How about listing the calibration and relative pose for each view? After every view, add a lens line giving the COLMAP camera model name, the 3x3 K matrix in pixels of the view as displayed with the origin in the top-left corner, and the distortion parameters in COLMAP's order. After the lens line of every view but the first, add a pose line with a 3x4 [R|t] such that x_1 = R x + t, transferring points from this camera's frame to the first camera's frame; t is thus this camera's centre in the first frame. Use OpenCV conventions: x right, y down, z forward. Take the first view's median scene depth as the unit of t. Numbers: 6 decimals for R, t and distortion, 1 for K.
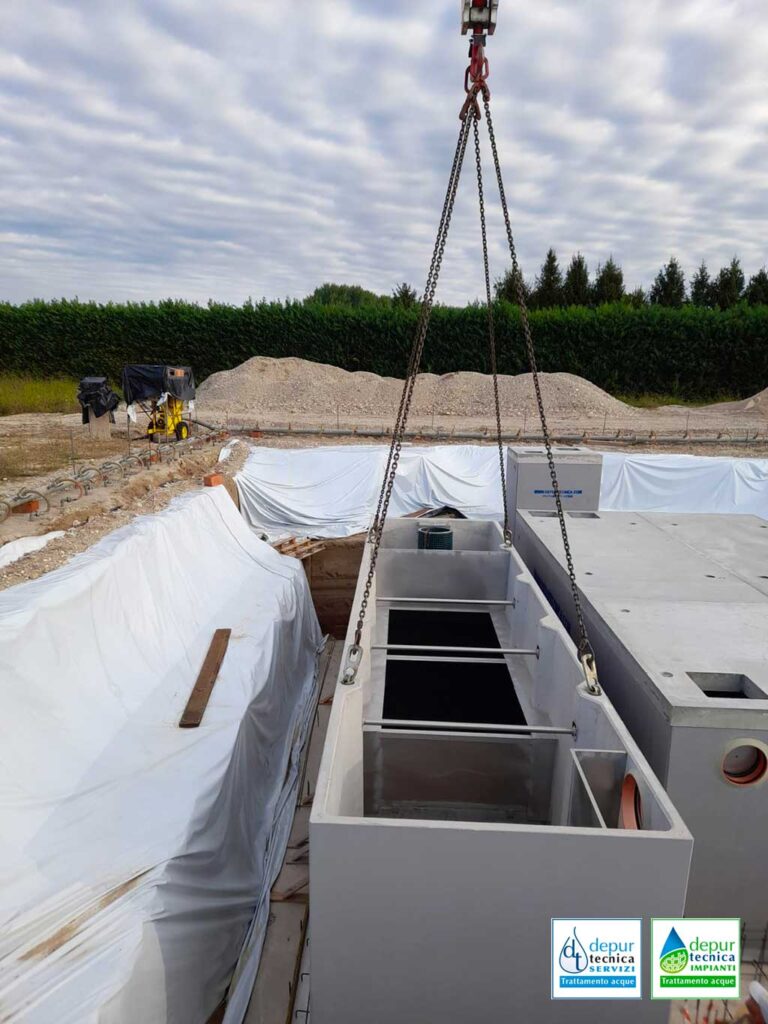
lens RADIAL K [[759.6, 0, 381.5], [0, 759.6, 511.7], [0, 0, 1]] dist [0.025452, -0.021857]
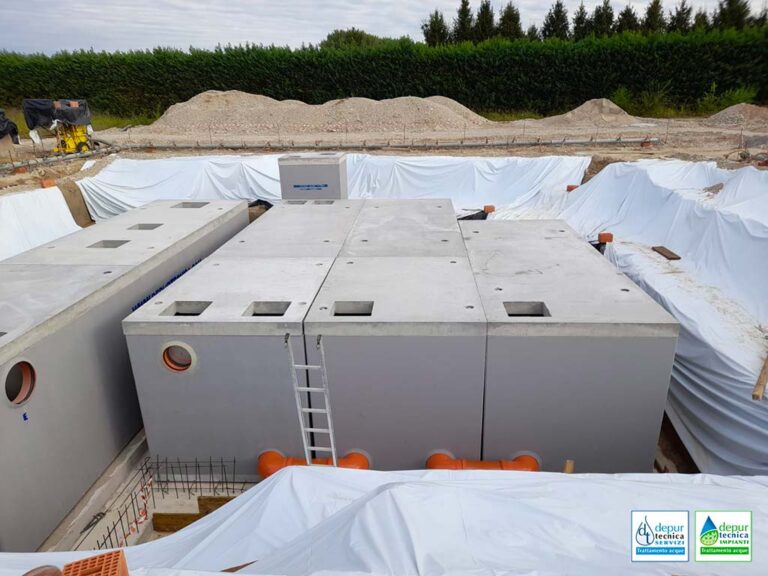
lens RADIAL K [[569.7, 0, 385.7], [0, 569.7, 287.3], [0, 0, 1]] dist [0.025452, -0.021857]
pose [[0.999300, -0.023410, -0.029166, 0.140069], [0.027103, 0.990682, 0.133472, 0.007849], [0.025770, -0.134169, 0.990623, -0.013888]]
